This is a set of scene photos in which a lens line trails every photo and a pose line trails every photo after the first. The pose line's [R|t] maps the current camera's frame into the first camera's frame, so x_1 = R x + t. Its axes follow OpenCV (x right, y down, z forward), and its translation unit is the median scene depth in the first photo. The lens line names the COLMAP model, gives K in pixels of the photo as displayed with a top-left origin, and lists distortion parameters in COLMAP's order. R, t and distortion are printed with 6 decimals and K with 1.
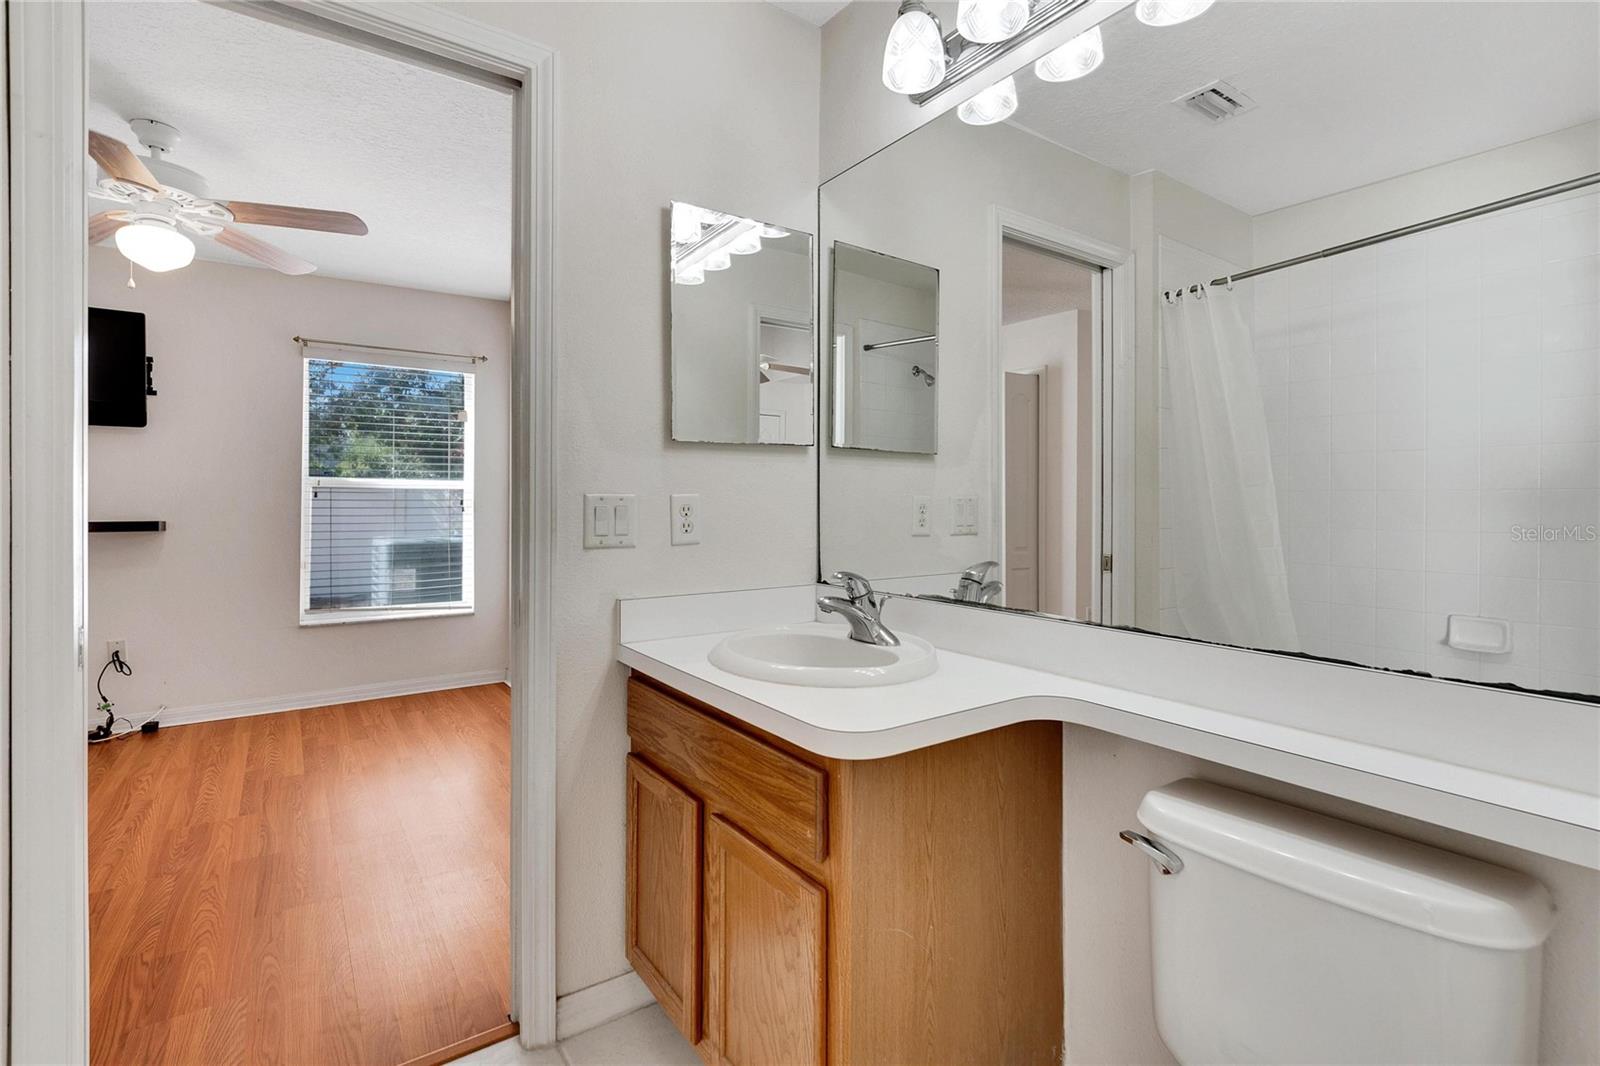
lens RADIAL K [[728.8, 0, 802.8], [0, 728.8, 501.6], [0, 0, 1]] dist [-0.000067, -0.006921]
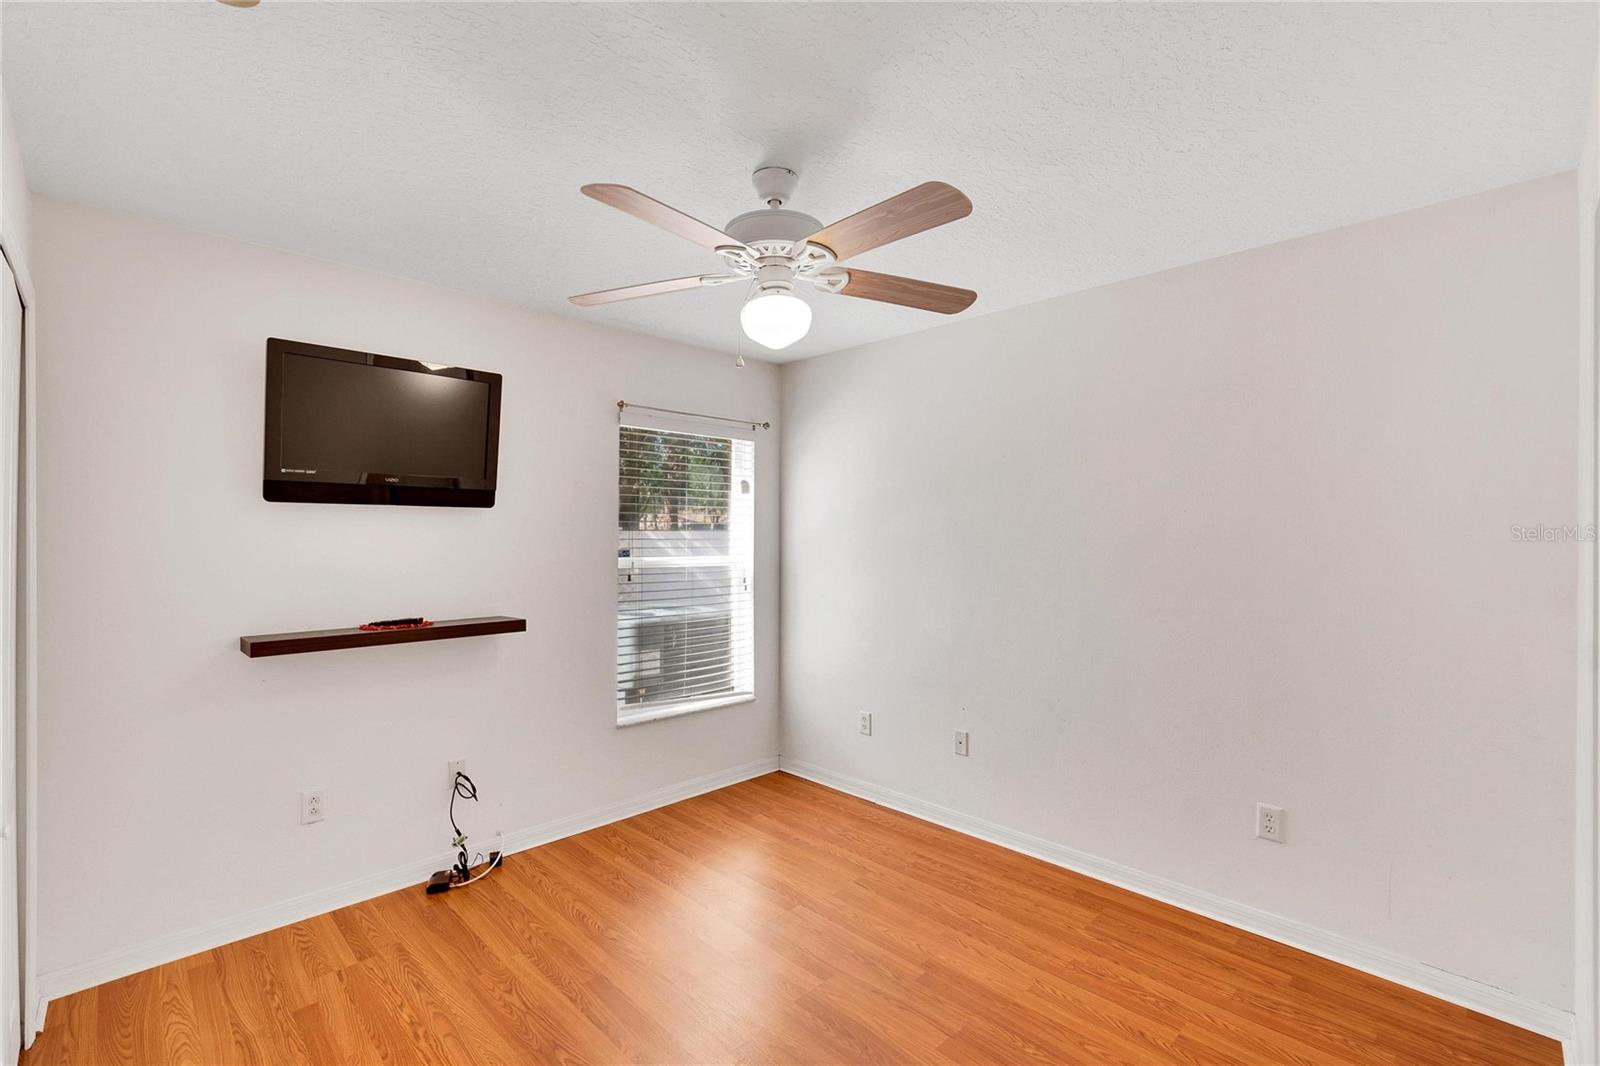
lens RADIAL K [[707.6, 0, 790.3], [0, 707.6, 538.8], [0, 0, 1]] dist [-0.001644, -0.000136]
pose [[0.986725, -0.001648, 0.162393, -0.621792], [0.000993, 0.999991, 0.004111, -0.061399], [-0.162398, -0.003895, 0.986718, 0.111354]]
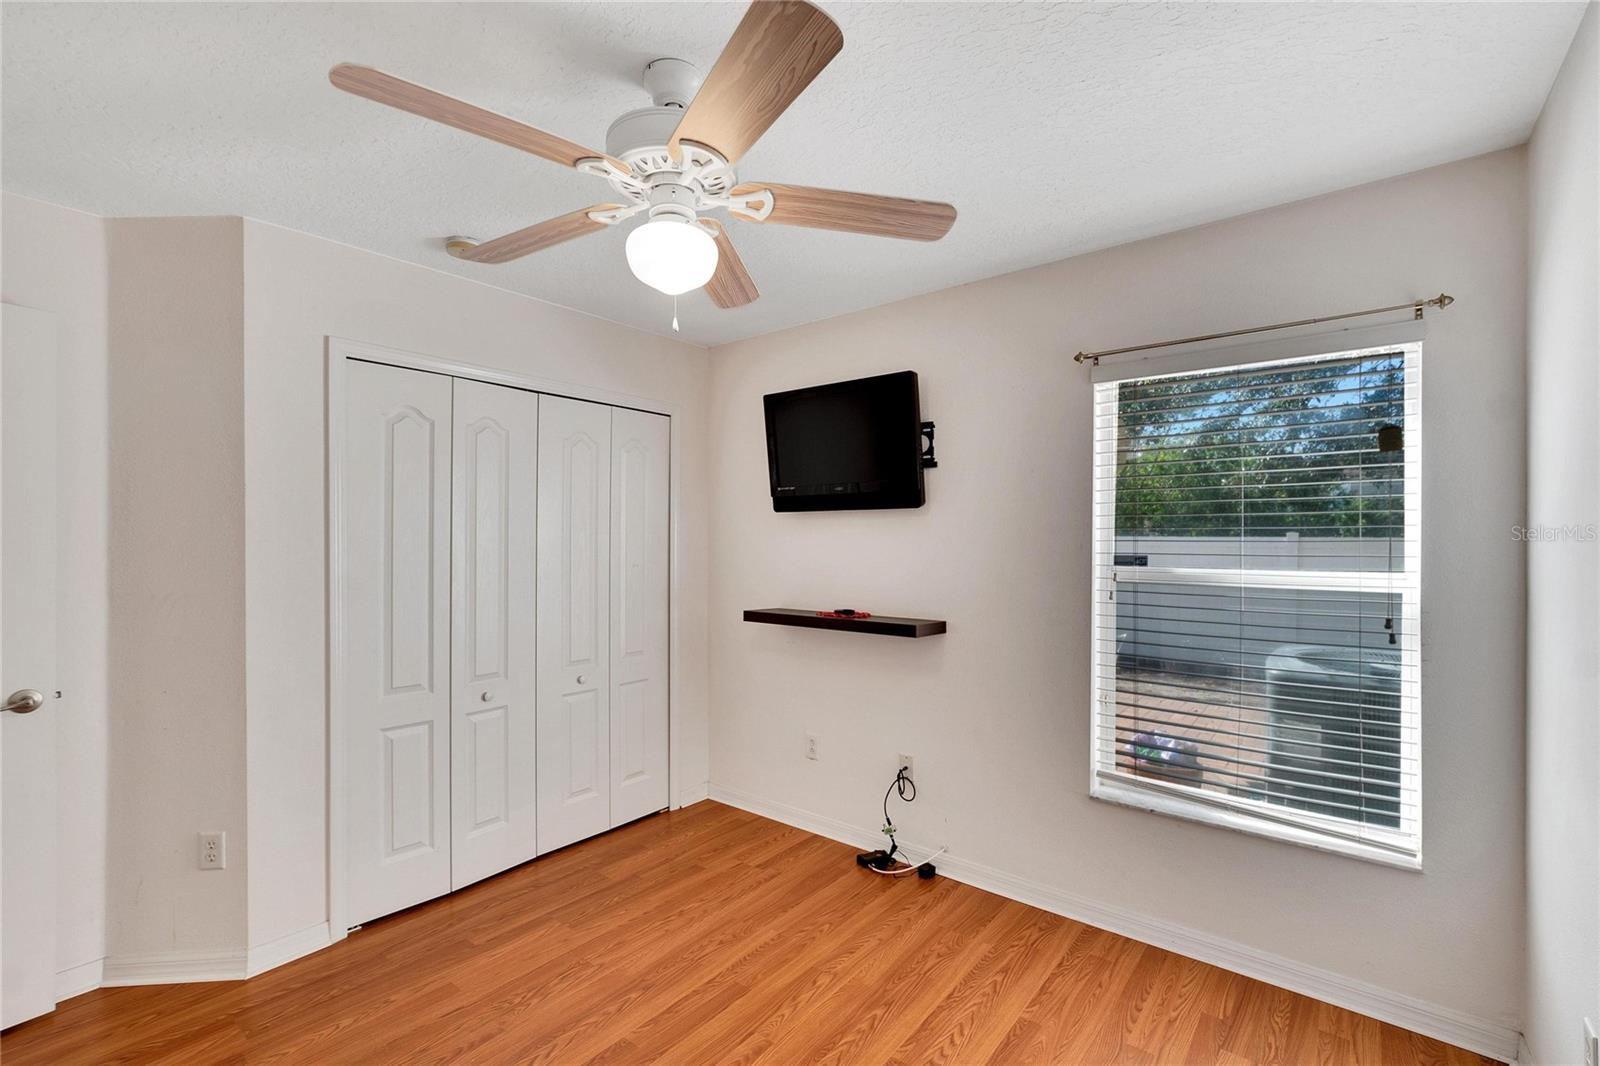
lens RADIAL K [[707.6, 0, 790.3], [0, 707.6, 538.8], [0, 0, 1]] dist [-0.001644, -0.000136]
pose [[0.270086, -0.000650, -0.962836, -0.151190], [0.000816, 1.000000, -0.000446, -0.059100], [0.962836, -0.000665, 0.270086, 0.567807]]
